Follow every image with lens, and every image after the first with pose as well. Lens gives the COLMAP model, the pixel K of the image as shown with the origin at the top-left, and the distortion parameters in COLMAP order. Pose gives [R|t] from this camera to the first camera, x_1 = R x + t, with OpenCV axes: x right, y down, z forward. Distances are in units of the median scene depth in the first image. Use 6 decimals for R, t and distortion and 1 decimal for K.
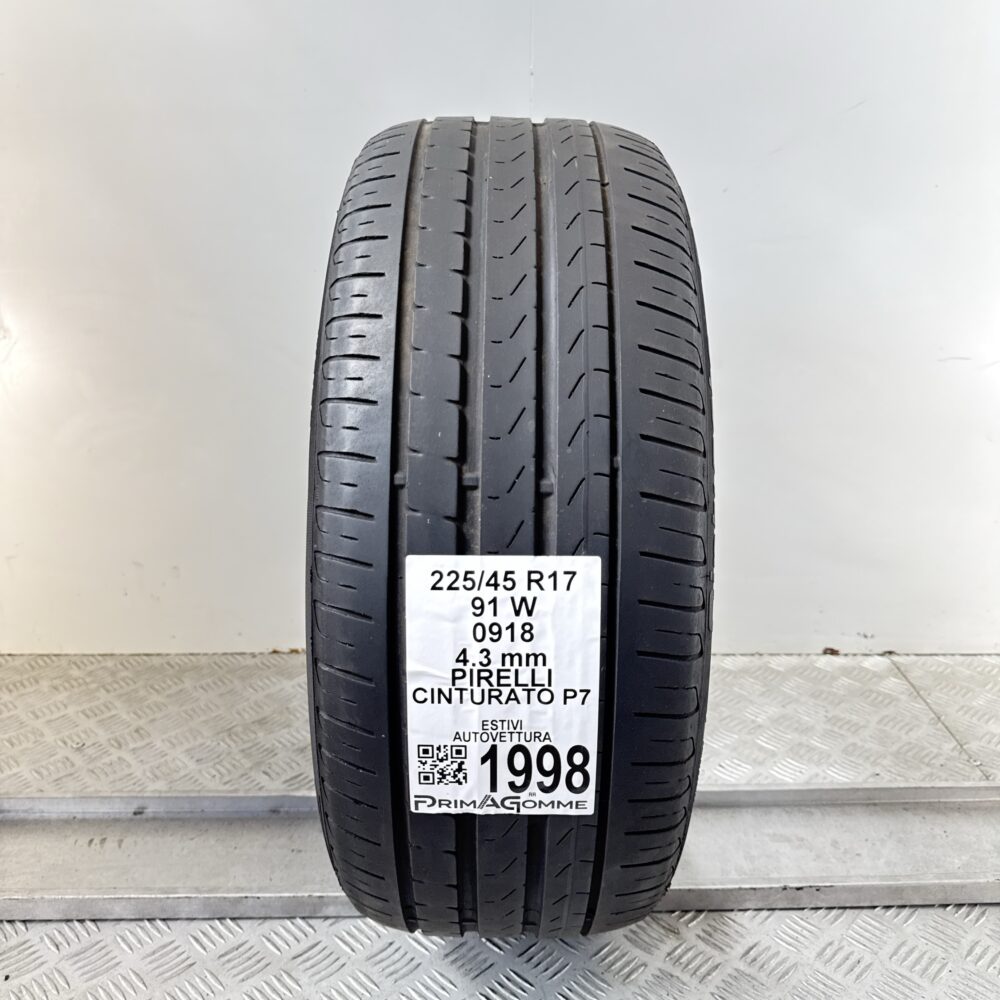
lens RADIAL K [[998.6, 0, 501.7], [0, 998.6, 496.7], [0, 0, 1]] dist [0.036076, 0.000000]
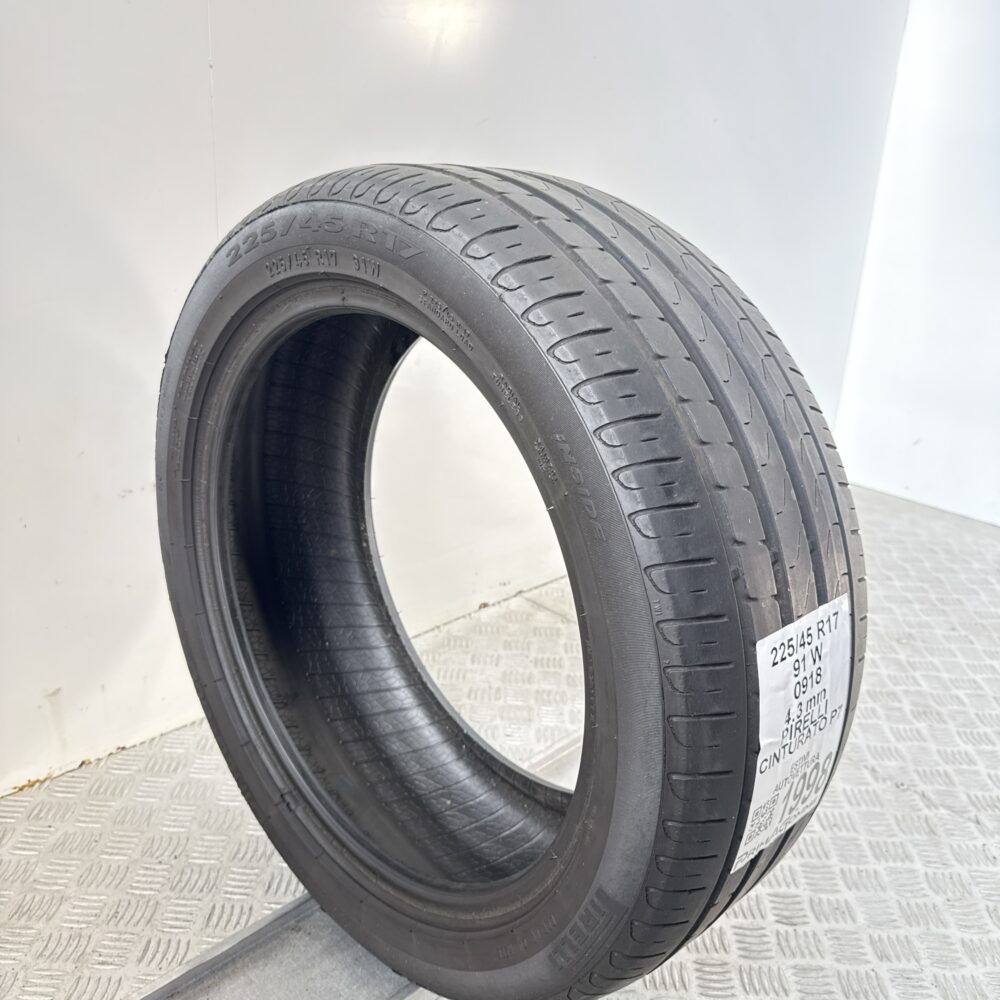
lens RADIAL K [[998.6, 0, 492.7], [0, 998.6, 495.7], [0, 0, 1]] dist [0.036076, 0.000000]
pose [[0.717185, -0.210316, 0.664389, -0.933878], [0.167010, 0.977461, 0.129138, -0.265872], [-0.676574, 0.018344, 0.736146, 0.408985]]
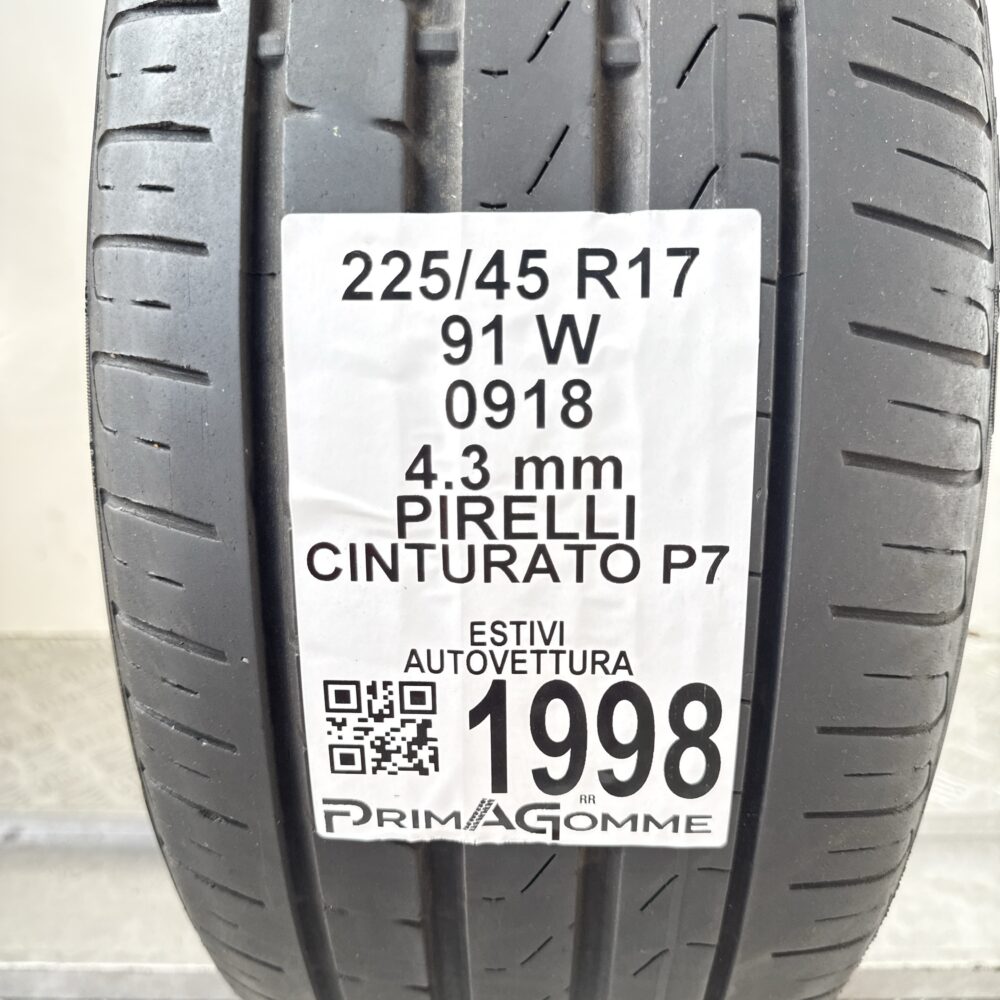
lens RADIAL K [[998.6, 0, 493.6], [0, 998.6, 520.3], [0, 0, 1]] dist [0.036076, 0.000000]
pose [[0.999163, -0.001895, -0.040850, 0.007938], [0.001620, 0.999976, -0.006743, 0.184568], [0.040862, 0.006672, 0.999143, 0.579182]]
